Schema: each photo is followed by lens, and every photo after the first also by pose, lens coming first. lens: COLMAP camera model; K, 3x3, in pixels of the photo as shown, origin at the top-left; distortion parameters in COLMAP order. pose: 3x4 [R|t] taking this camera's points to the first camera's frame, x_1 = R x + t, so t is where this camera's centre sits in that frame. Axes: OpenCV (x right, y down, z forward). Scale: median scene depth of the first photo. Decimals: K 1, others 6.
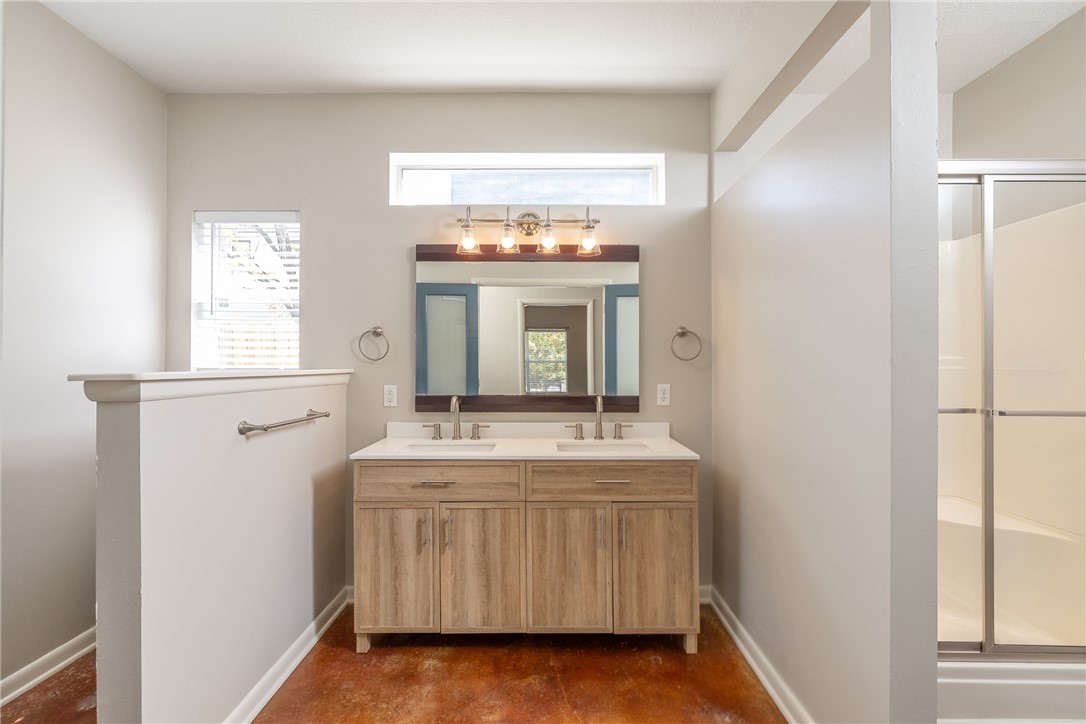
lens RADIAL K [[453.7, 0, 537.4], [0, 453.7, 358.2], [0, 0, 1]] dist [0.001387, 0.000637]
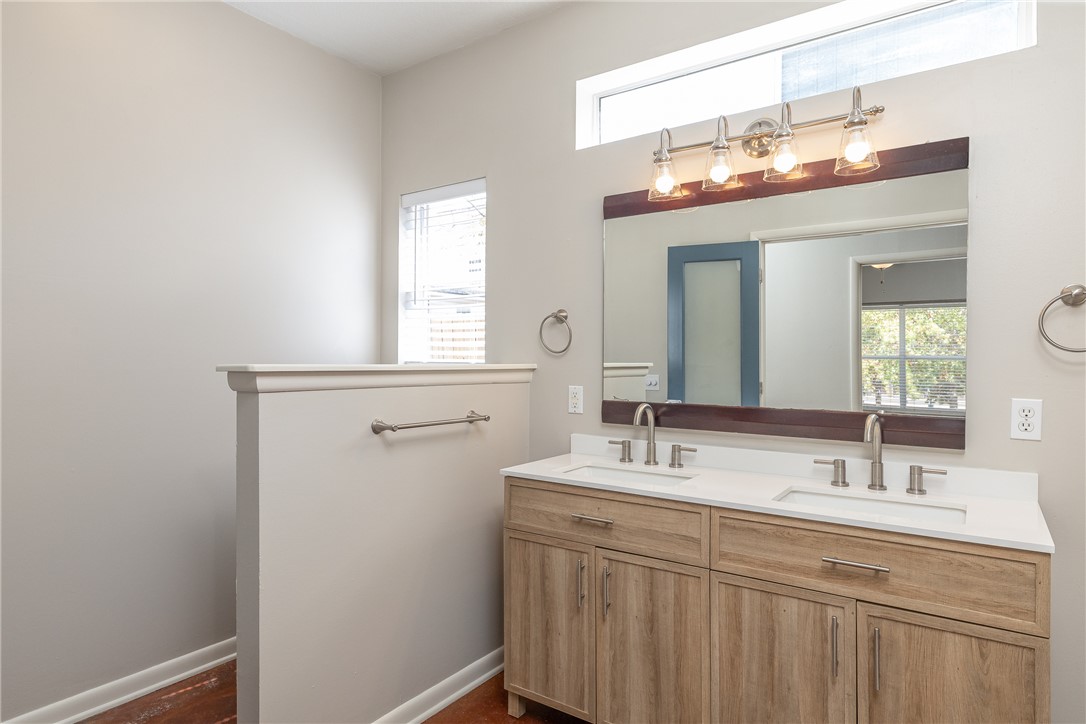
lens RADIAL K [[618.3, 0, 540.7], [0, 618.3, 358.7], [0, 0, 1]] dist [0.004719, -0.000022]
pose [[0.822447, 0.003522, -0.568831, 0.276311], [0.002905, 0.999942, 0.010392, 0.003875], [0.568834, -0.010199, 0.822389, 0.133634]]
